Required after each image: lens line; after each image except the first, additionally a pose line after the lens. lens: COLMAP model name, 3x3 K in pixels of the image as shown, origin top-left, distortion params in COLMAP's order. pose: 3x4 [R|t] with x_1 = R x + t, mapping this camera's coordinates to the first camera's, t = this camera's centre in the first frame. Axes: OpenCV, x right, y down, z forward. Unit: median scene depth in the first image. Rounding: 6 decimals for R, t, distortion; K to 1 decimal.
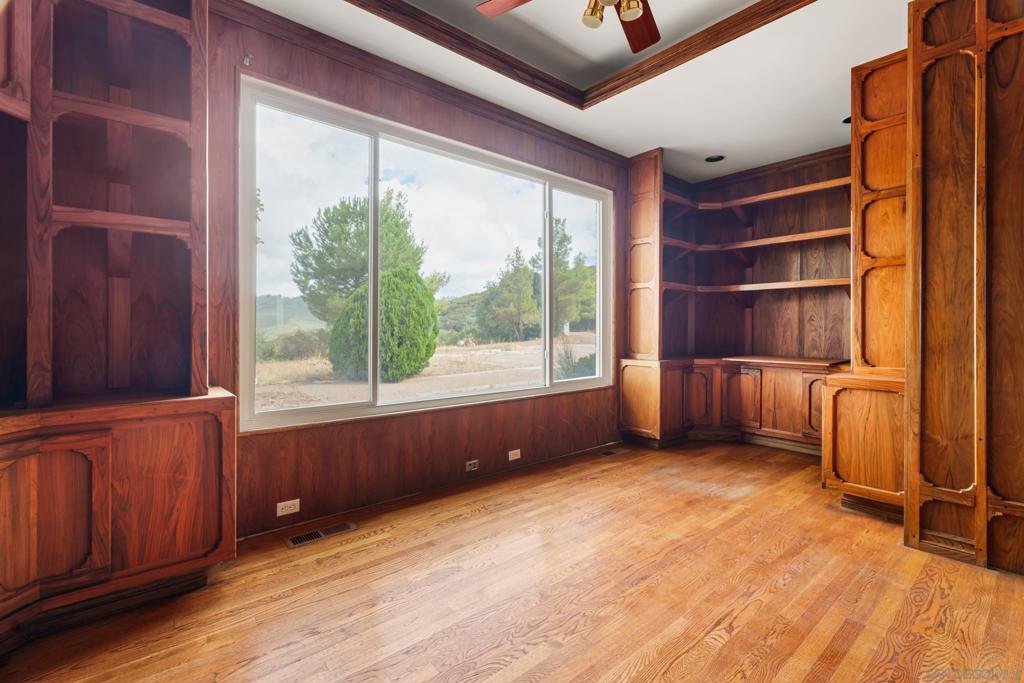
lens RADIAL K [[453.8, 0, 512.6], [0, 453.8, 336.0], [0, 0, 1]] dist [-0.000321, 0.000170]
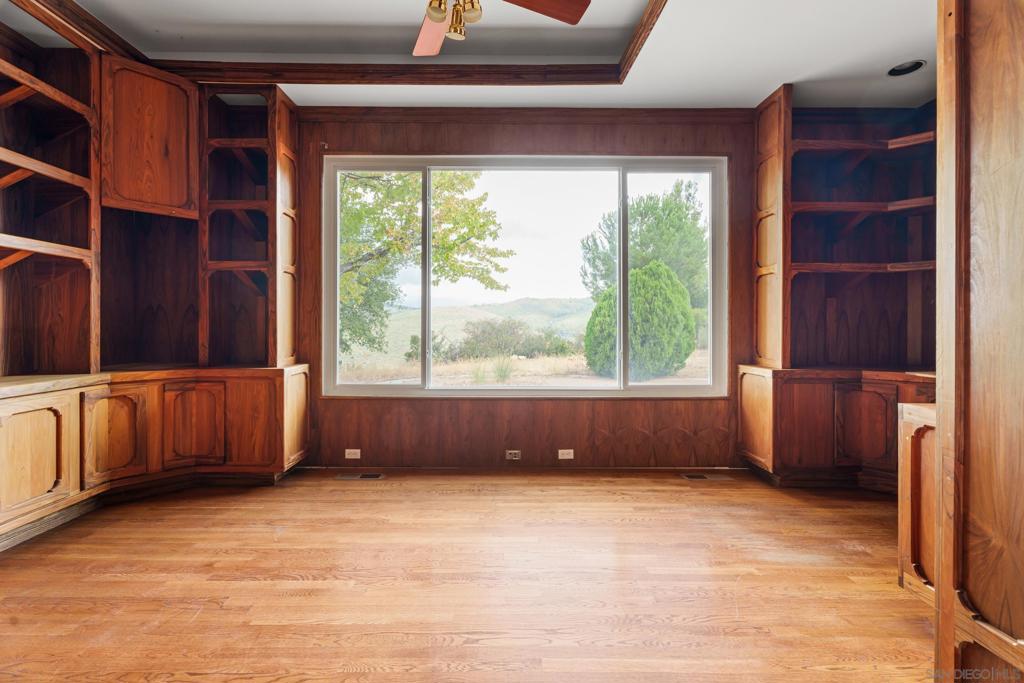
lens RADIAL K [[461.9, 0, 502.9], [0, 461.9, 333.2], [0, 0, 1]] dist [0.001249, -0.000636]
pose [[0.768305, 0.009132, -0.640018, 0.594772], [-0.011213, 0.999937, 0.000807, -0.000580], [0.639985, 0.006556, 0.768359, 0.153186]]
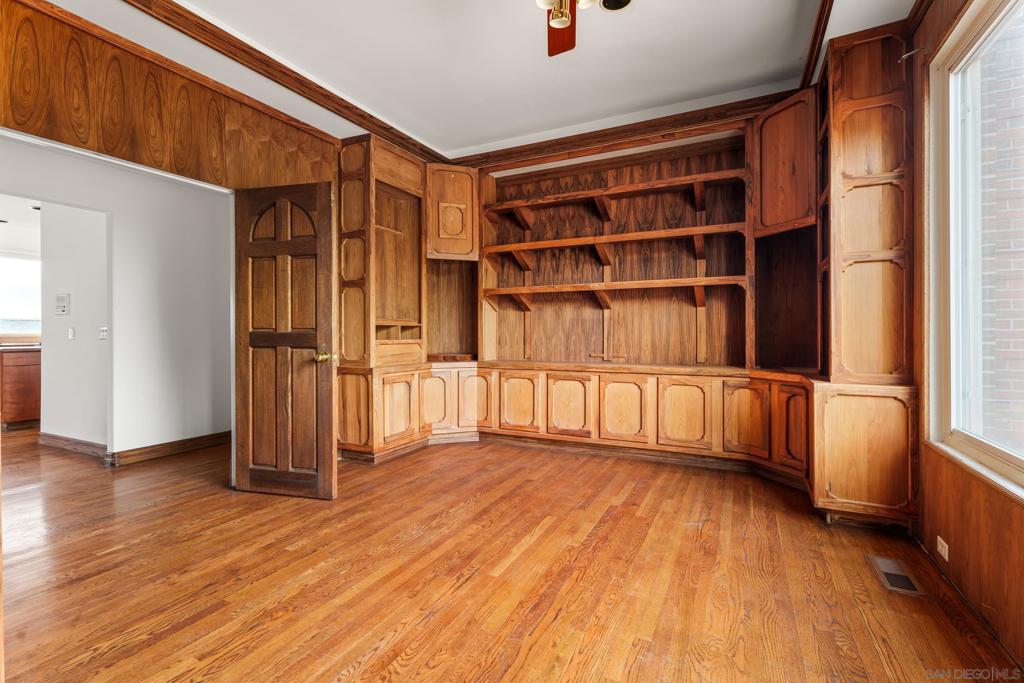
lens RADIAL K [[461.9, 0, 502.9], [0, 461.9, 333.2], [0, 0, 1]] dist [0.001249, -0.000636]
pose [[-0.929212, -0.000202, -0.369546, 0.432677], [-0.006224, 0.999867, 0.015105, -0.016108], [0.369494, 0.016336, -0.929090, 1.140731]]
